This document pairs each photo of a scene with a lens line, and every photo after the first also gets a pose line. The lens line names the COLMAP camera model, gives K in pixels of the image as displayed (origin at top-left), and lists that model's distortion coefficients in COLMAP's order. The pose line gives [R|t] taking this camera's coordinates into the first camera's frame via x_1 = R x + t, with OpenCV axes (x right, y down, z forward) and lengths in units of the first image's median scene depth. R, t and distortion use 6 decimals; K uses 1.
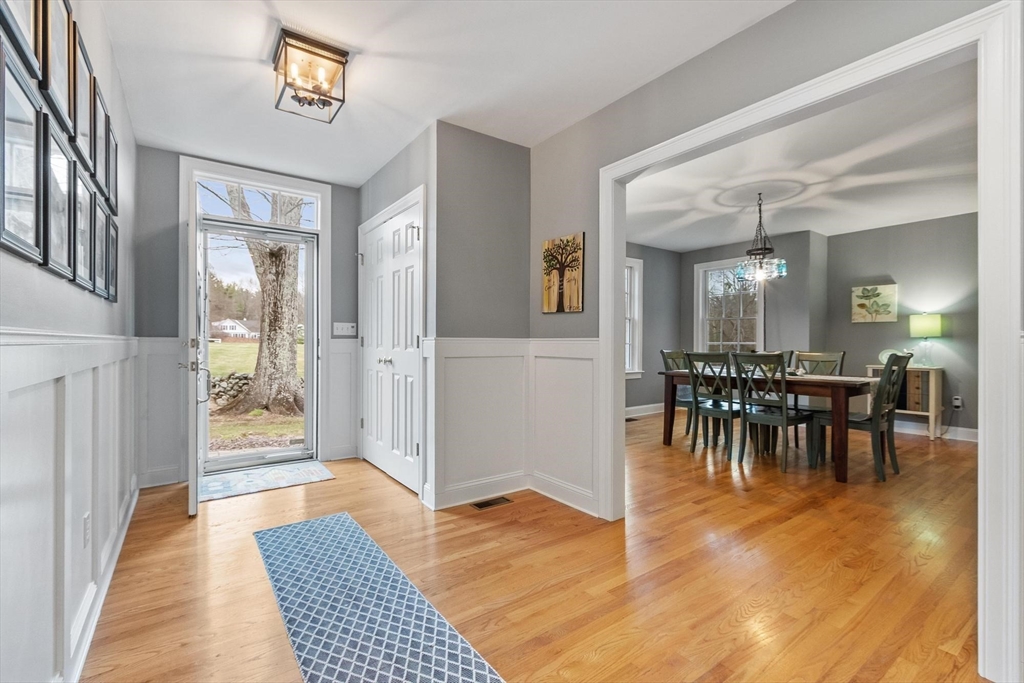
lens RADIAL K [[450.4, 0, 505.7], [0, 450.4, 342.9], [0, 0, 1]] dist [0.001835, 0.000411]
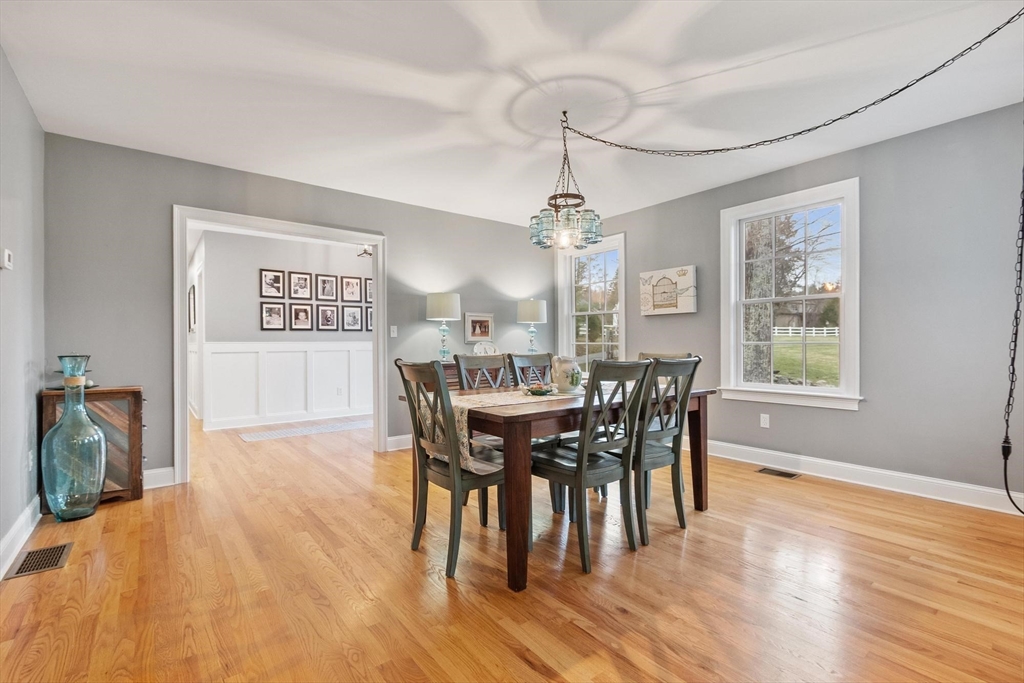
lens RADIAL K [[450.4, 0, 505.7], [0, 450.4, 342.9], [0, 0, 1]] dist [0.001835, 0.000411]
pose [[0.040059, -0.001636, -0.999196, 1.264897], [0.004310, 0.999990, -0.001464, 0.001293], [0.999188, -0.004248, 0.040065, 0.931093]]
